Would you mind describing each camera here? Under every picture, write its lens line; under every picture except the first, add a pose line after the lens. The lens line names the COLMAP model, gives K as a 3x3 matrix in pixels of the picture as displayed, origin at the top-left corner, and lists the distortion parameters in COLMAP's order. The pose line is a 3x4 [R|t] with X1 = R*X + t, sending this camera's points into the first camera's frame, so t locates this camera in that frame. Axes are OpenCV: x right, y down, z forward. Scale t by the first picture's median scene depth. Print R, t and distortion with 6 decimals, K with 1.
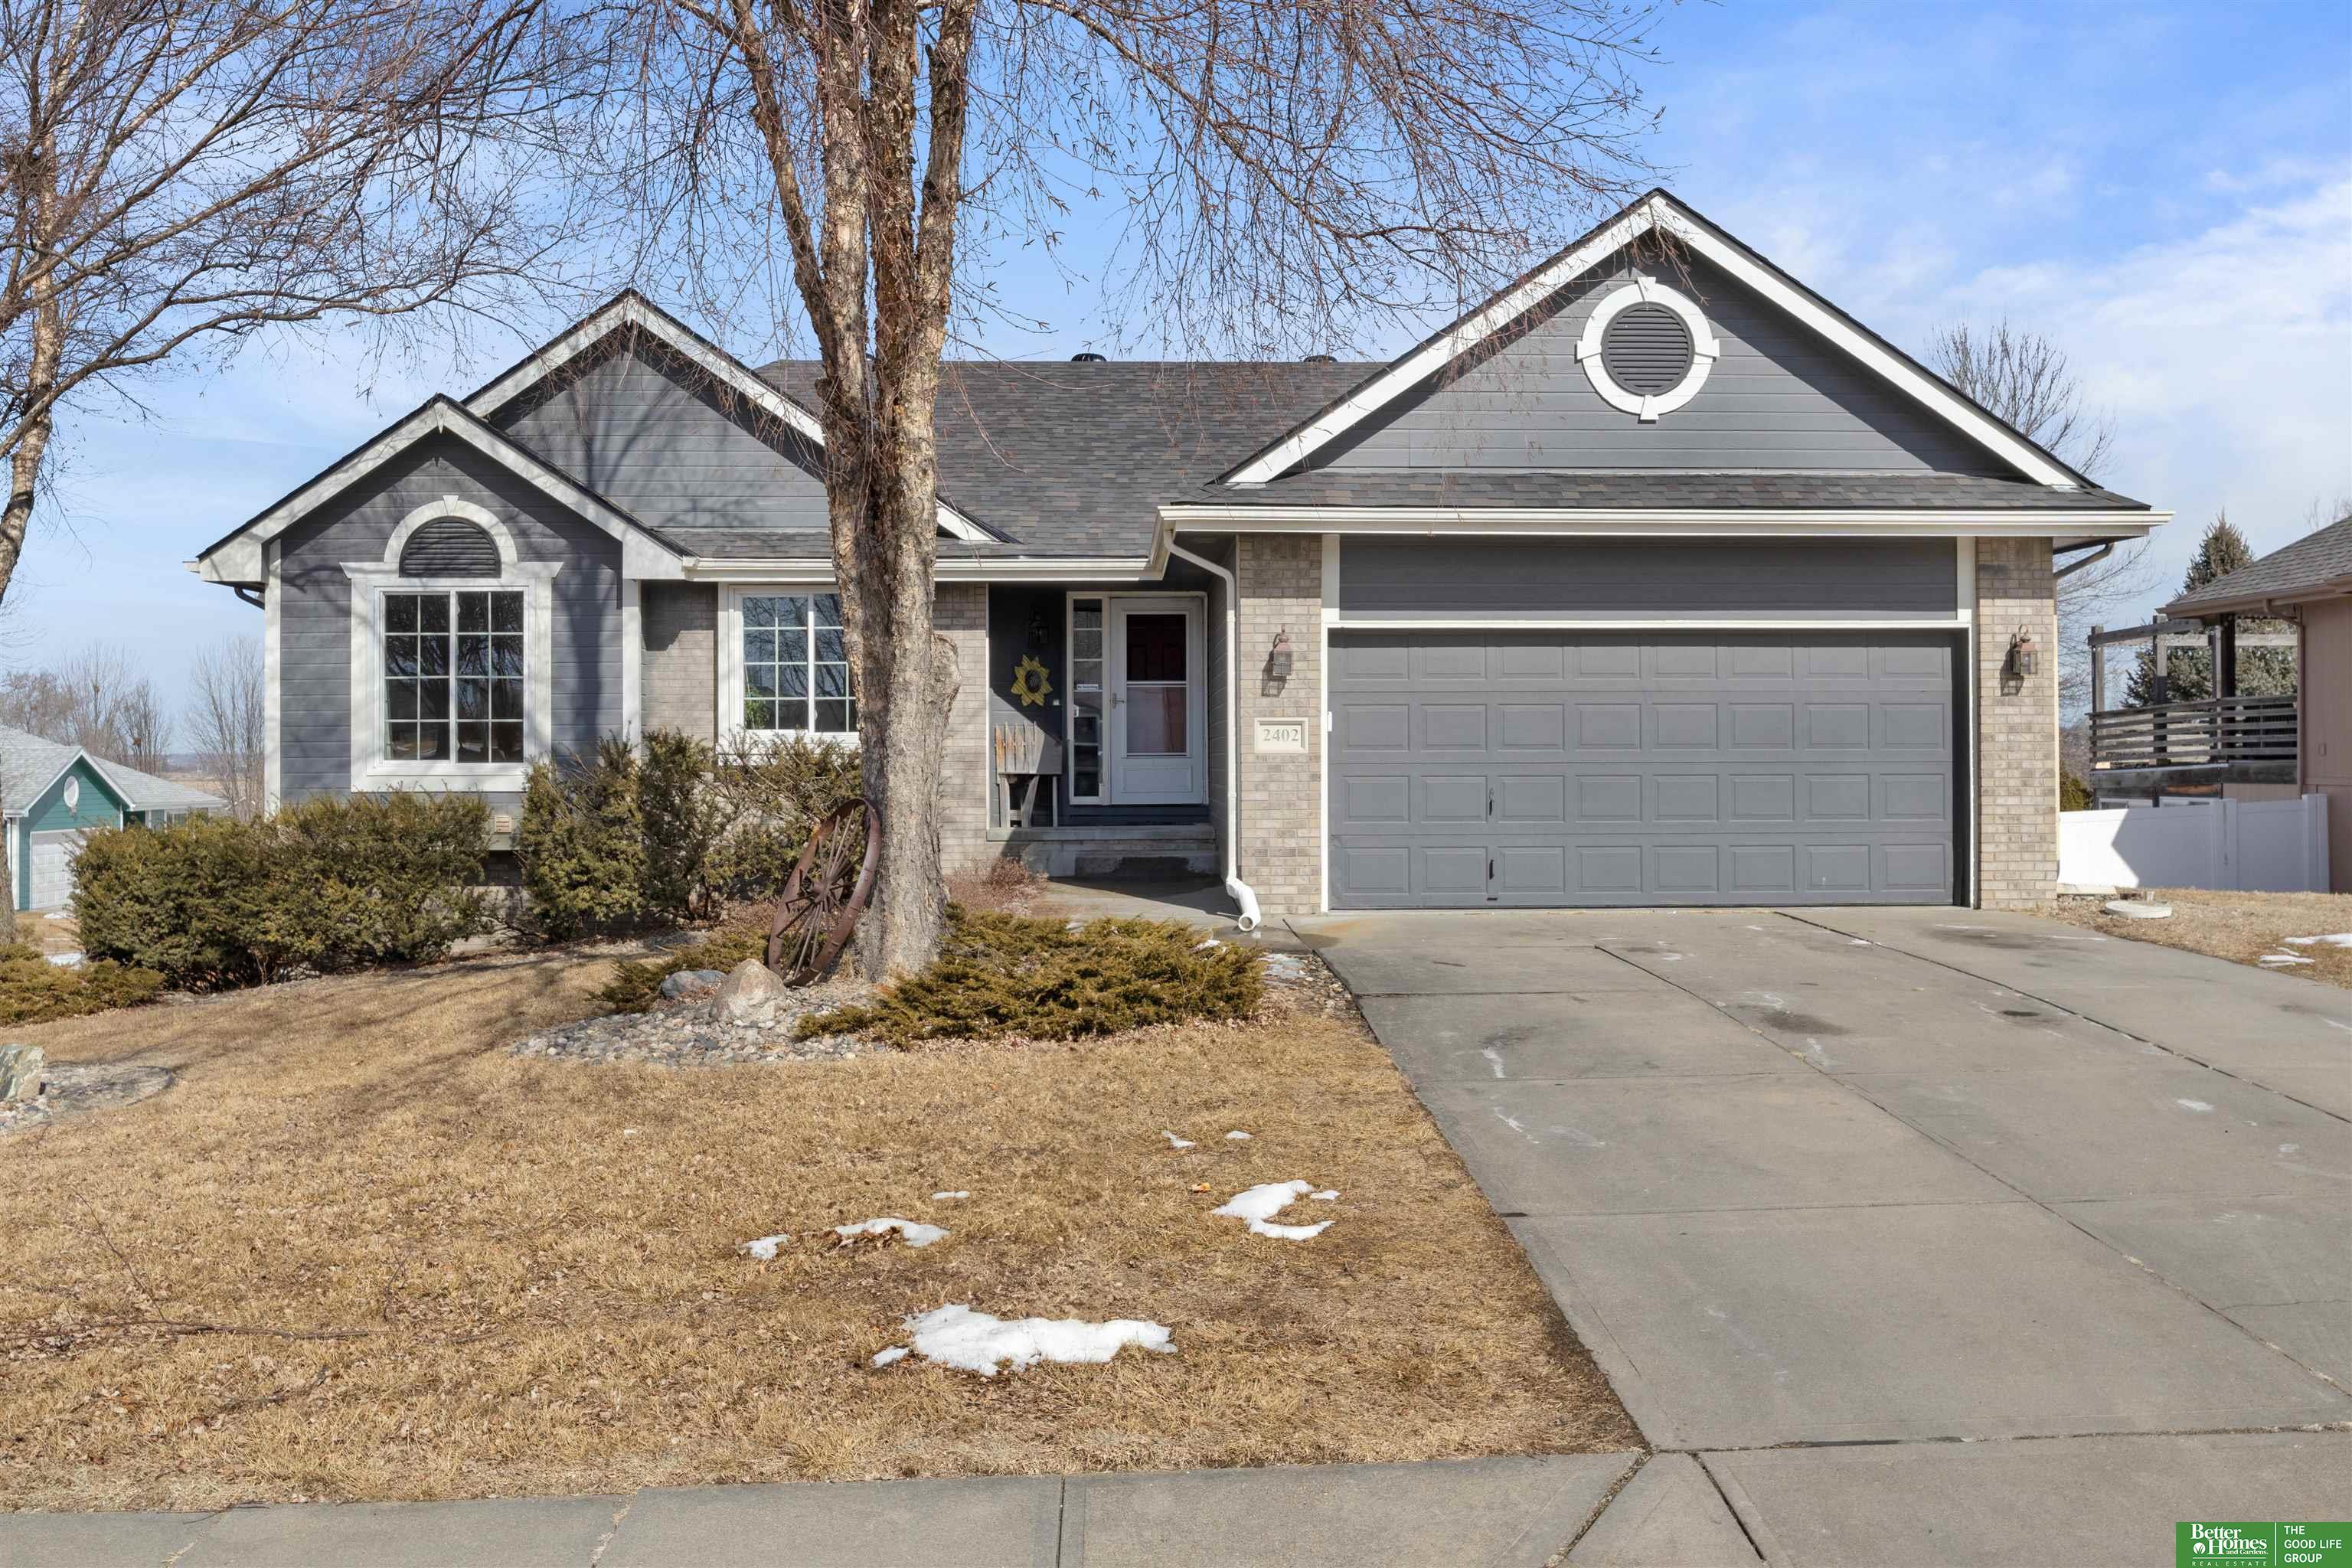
lens RADIAL K [[2124.7, 0, 1176.0], [0, 2124.7, 784.0], [0, 0, 1]] dist [-0.002730, -0.079077]
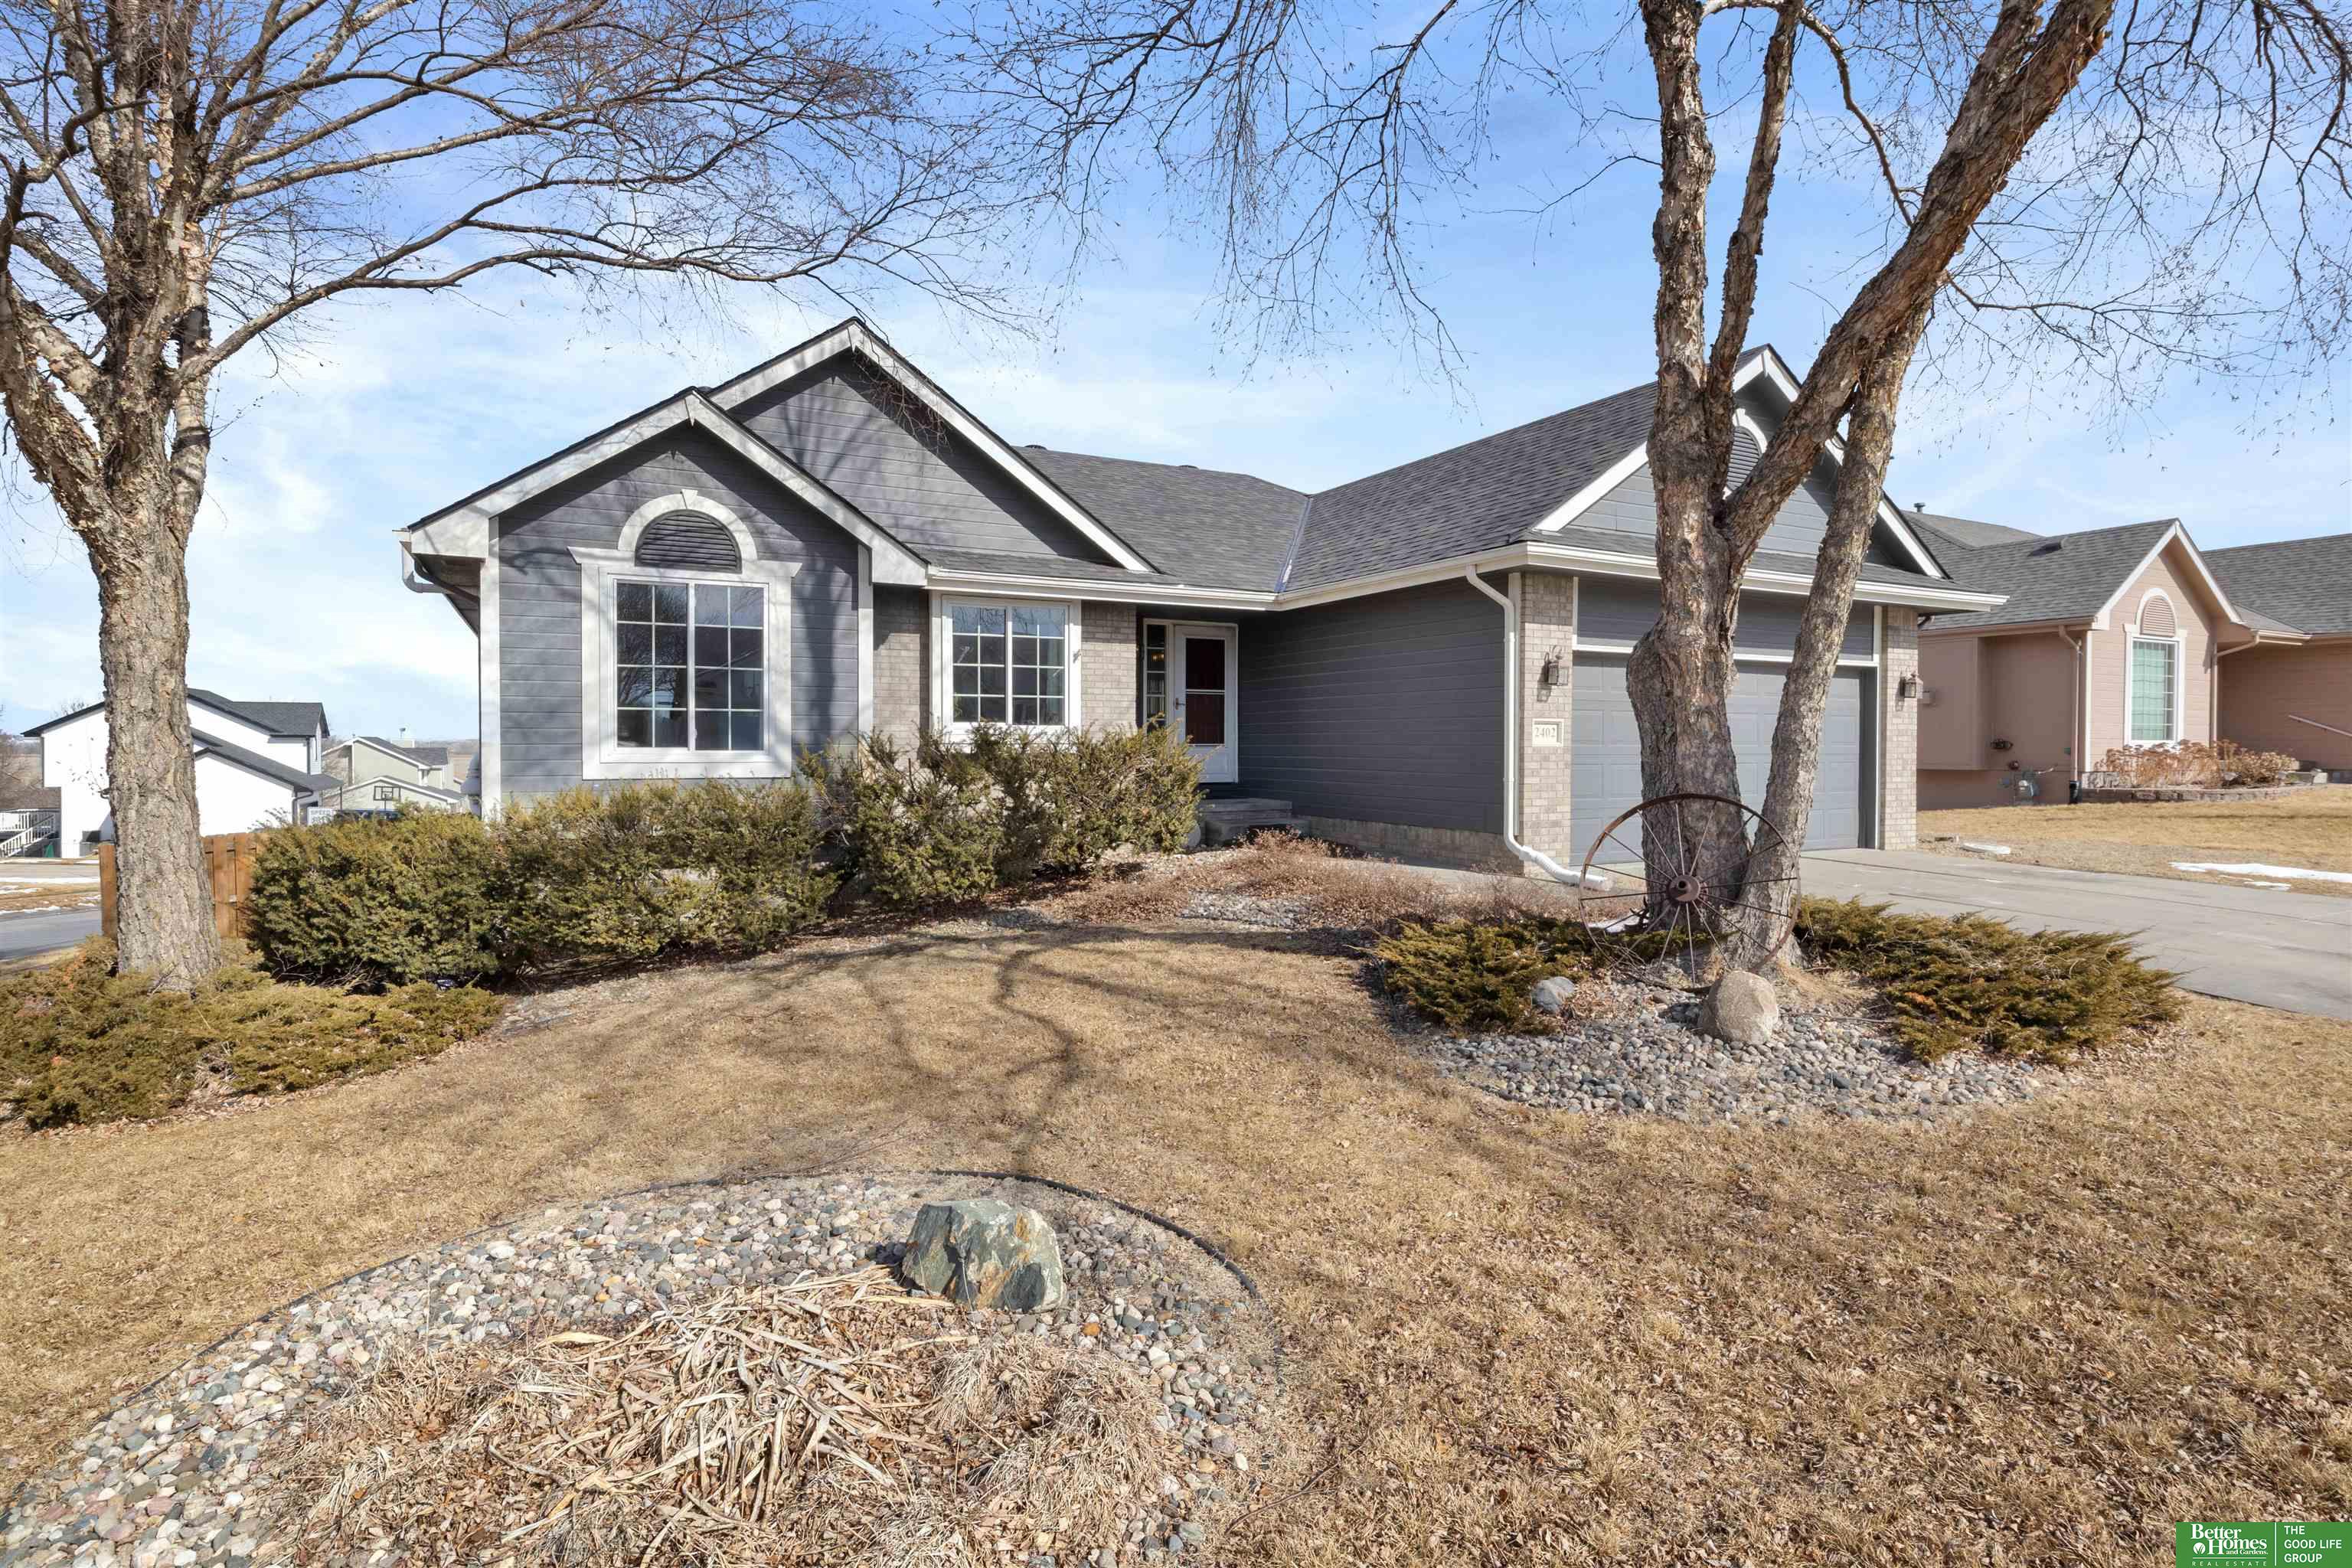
lens RADIAL K [[1176.0, 0, 1180.9], [0, 1176.0, 777.5], [0, 0, 1]] dist [-0.003189, -0.000913]
pose [[0.899712, -0.006773, 0.436432, -0.382418], [-0.000493, 0.999863, 0.016533, -0.006257], [-0.436484, -0.015090, 0.899585, 0.387948]]
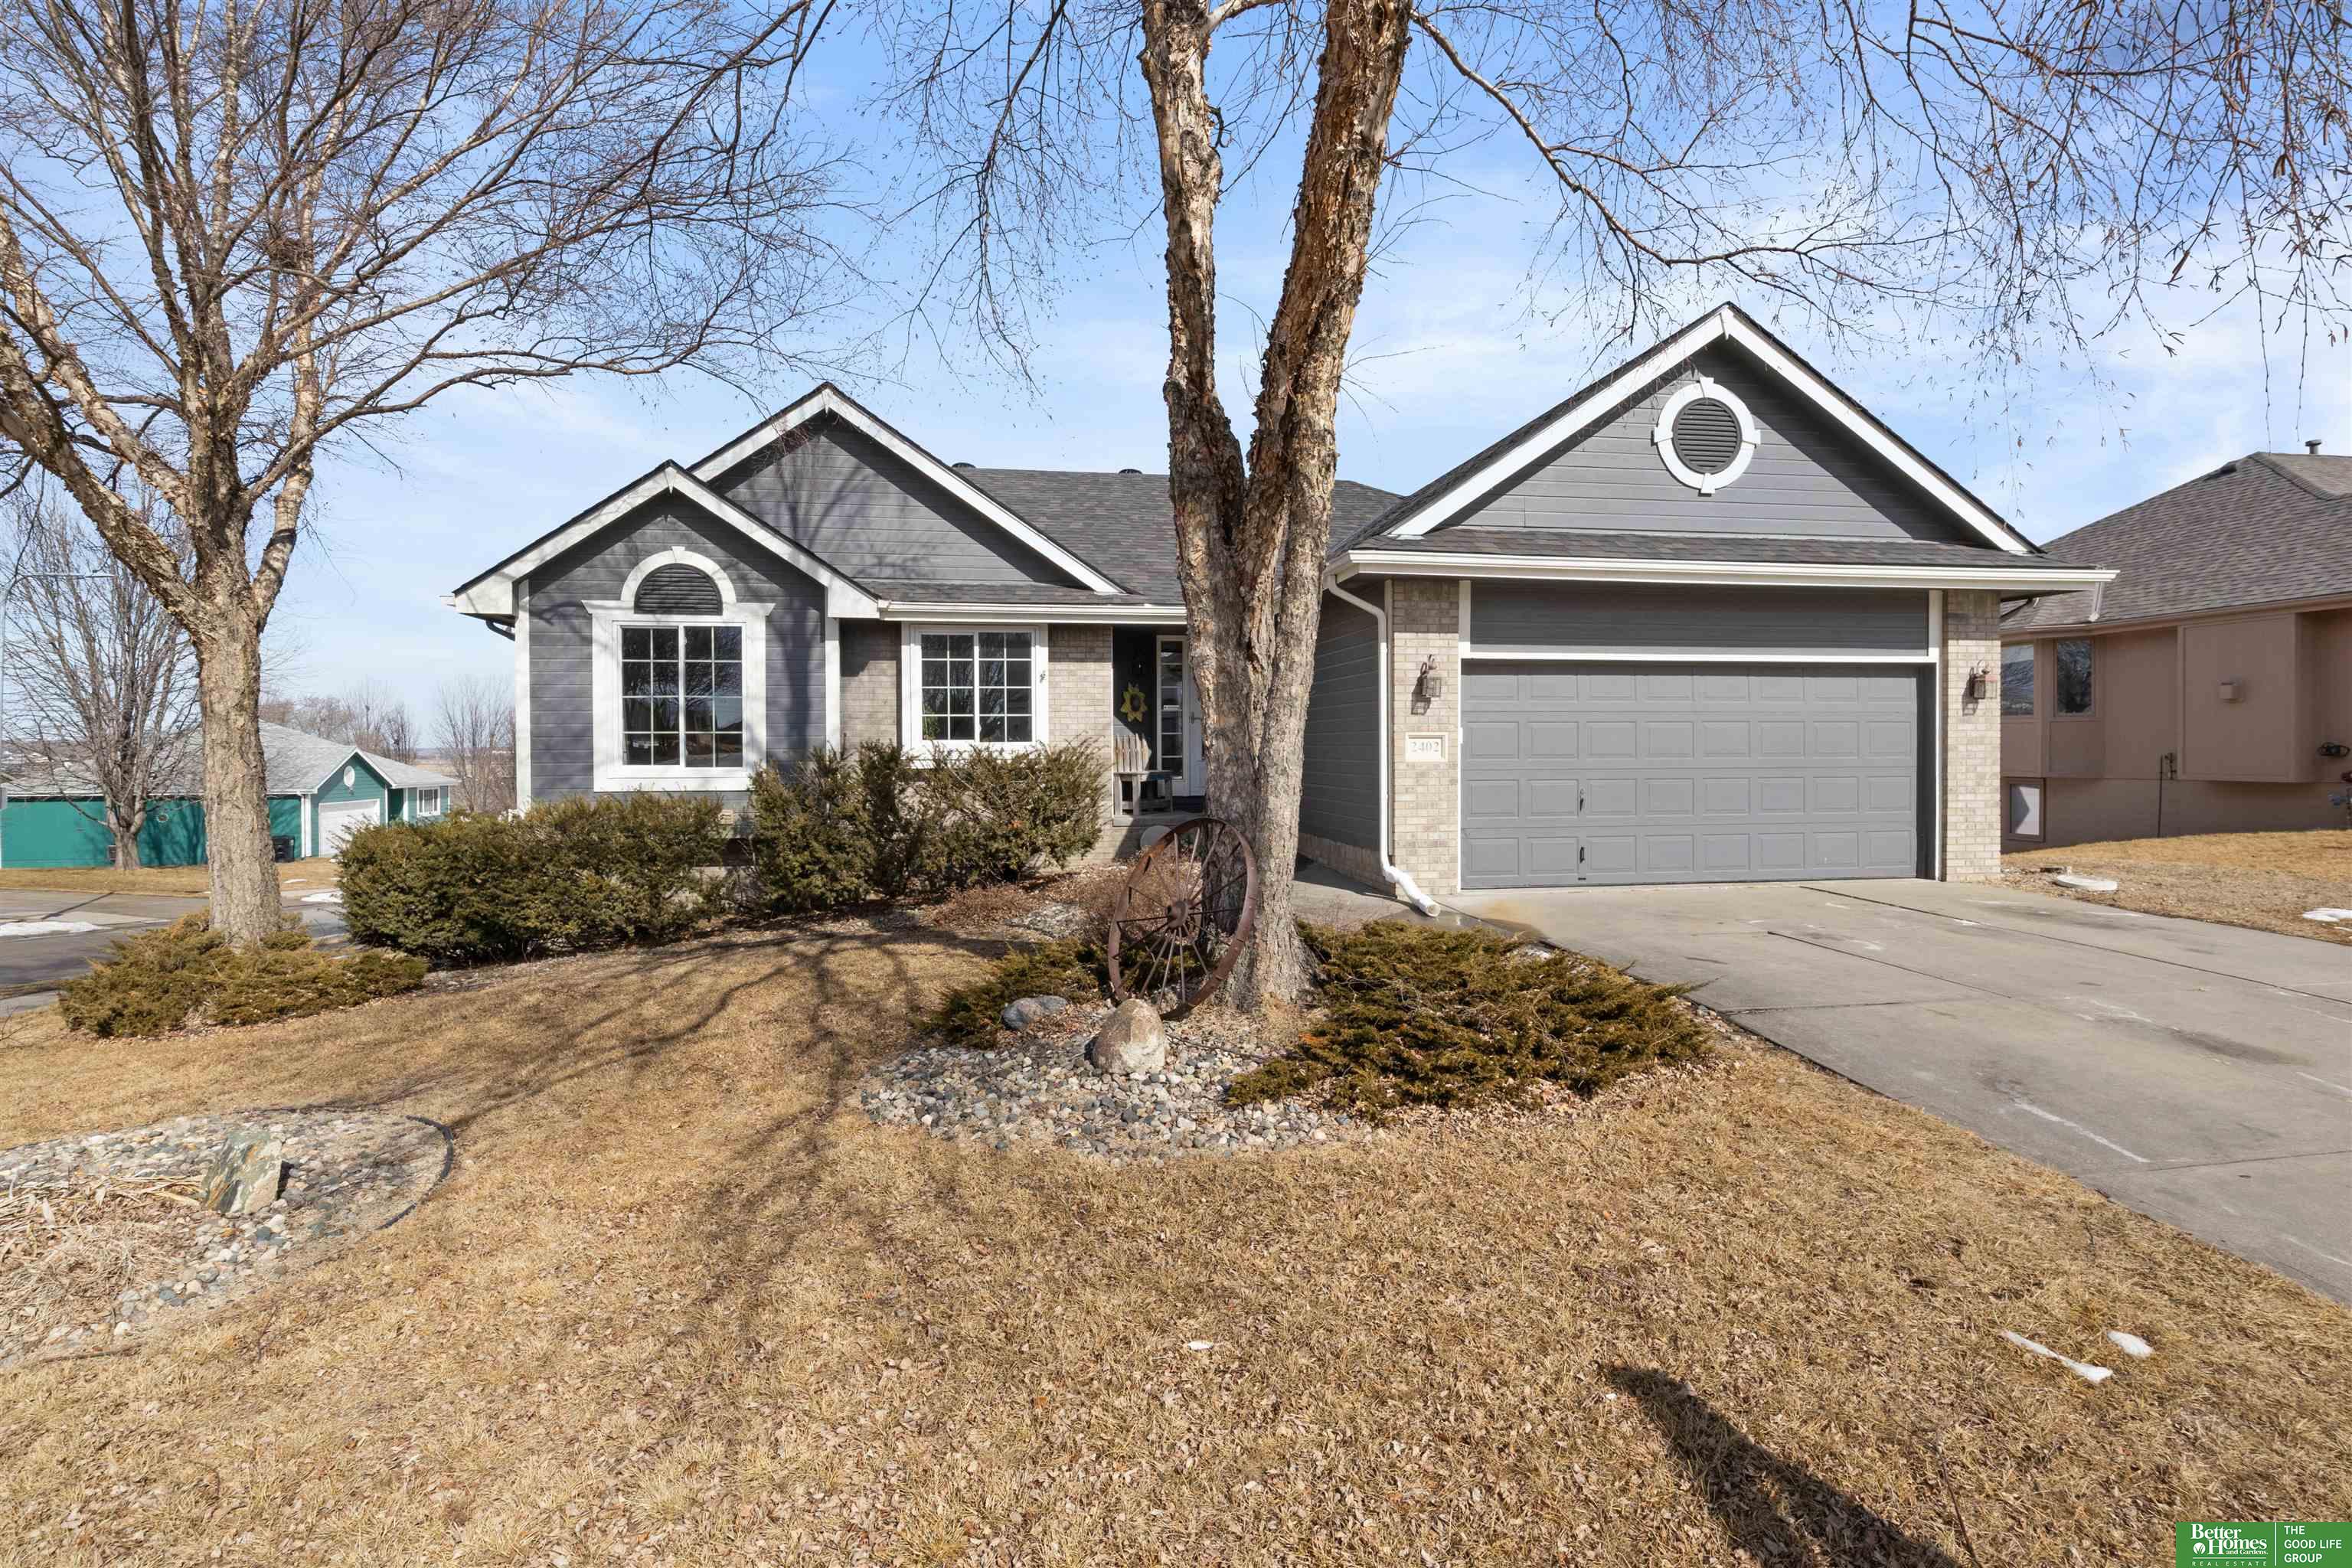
lens RADIAL K [[1184.4, 0, 1179.6], [0, 1184.4, 782.2], [0, 0, 1]] dist [-0.000933, -0.000980]
pose [[0.991861, -0.003993, 0.127266, -0.146766], [0.002113, 0.999887, 0.014906, -0.011044], [-0.127311, -0.014516, 0.991757, 0.294809]]
